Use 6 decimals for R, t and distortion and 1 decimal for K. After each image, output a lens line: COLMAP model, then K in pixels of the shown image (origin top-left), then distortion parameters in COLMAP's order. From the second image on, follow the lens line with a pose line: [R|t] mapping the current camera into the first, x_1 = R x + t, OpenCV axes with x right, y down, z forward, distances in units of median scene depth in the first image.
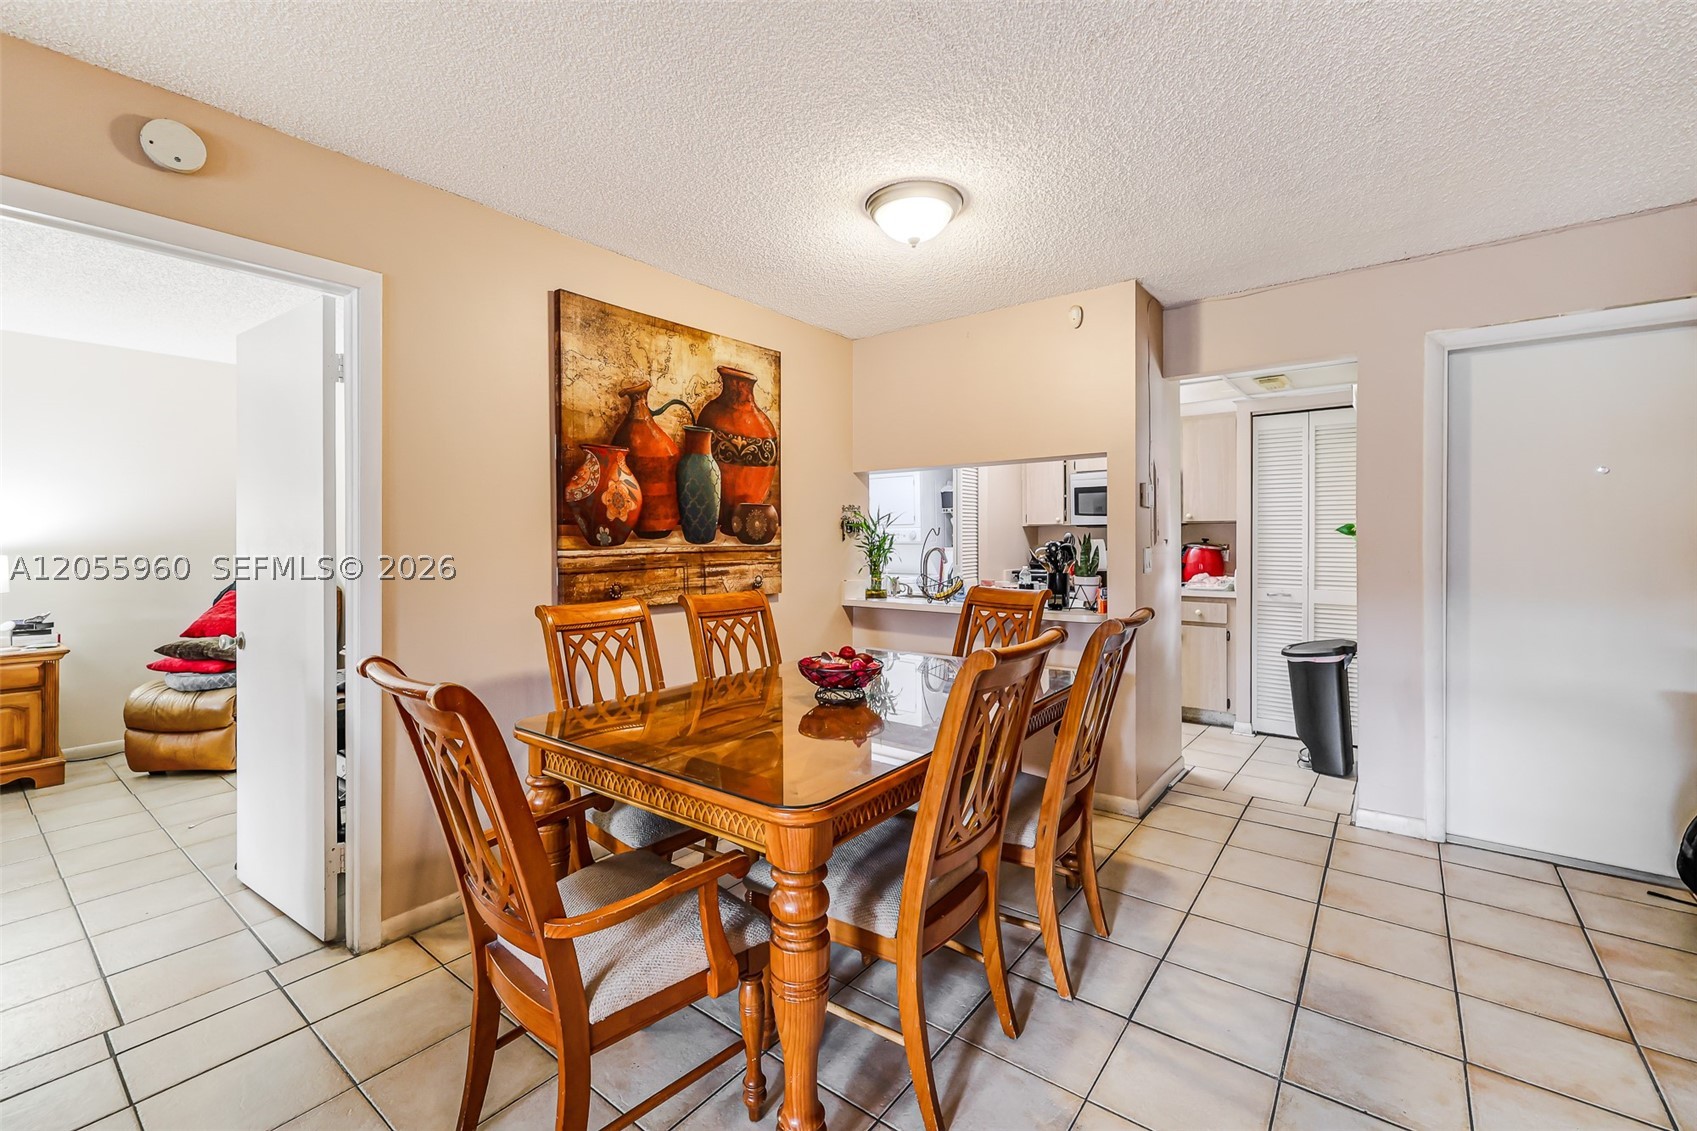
lens RADIAL K [[721.9, 0, 823.4], [0, 721.9, 541.8], [0, 0, 1]] dist [0.000146, -0.000602]
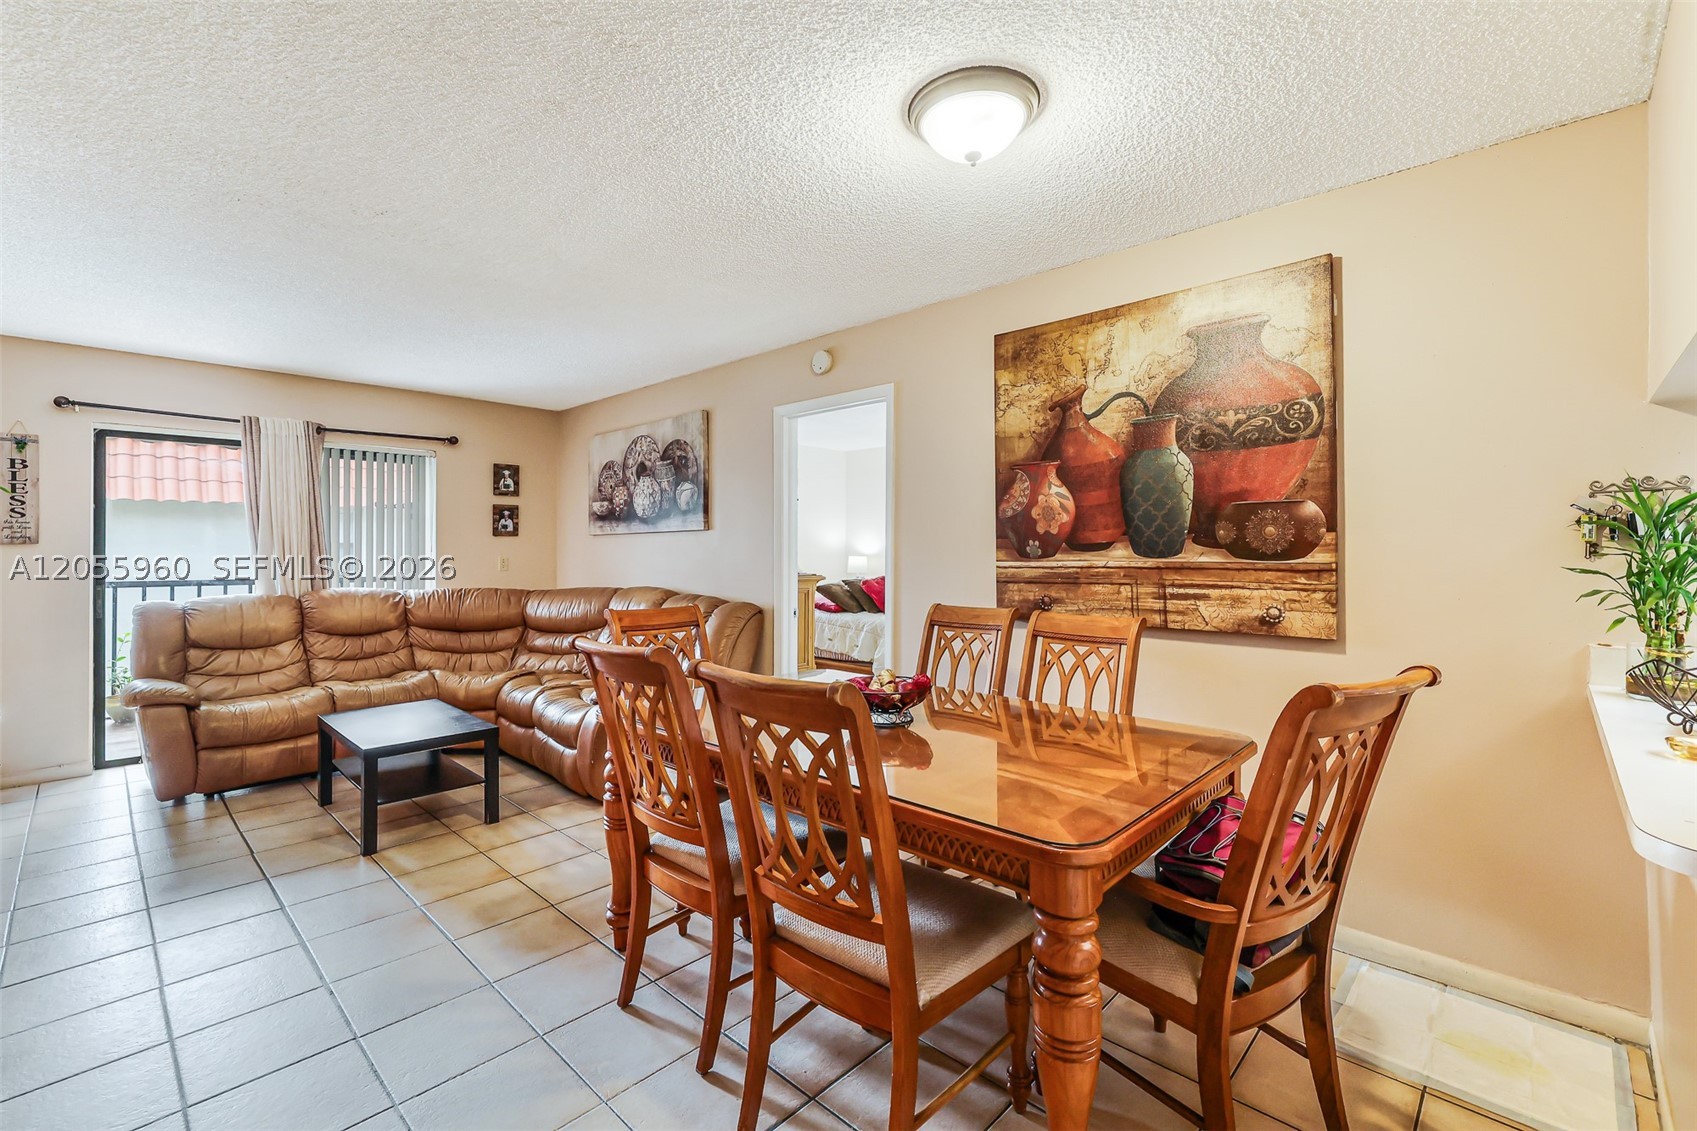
lens RADIAL K [[721.9, 0, 835.4], [0, 721.9, 545.2], [0, 0, 1]] dist [0.000146, -0.000602]
pose [[-0.090828, -0.001667, -0.995865, 0.674874], [-0.002370, 0.999996, -0.001457, -0.009548], [0.995864, 0.002228, -0.090832, 0.707936]]
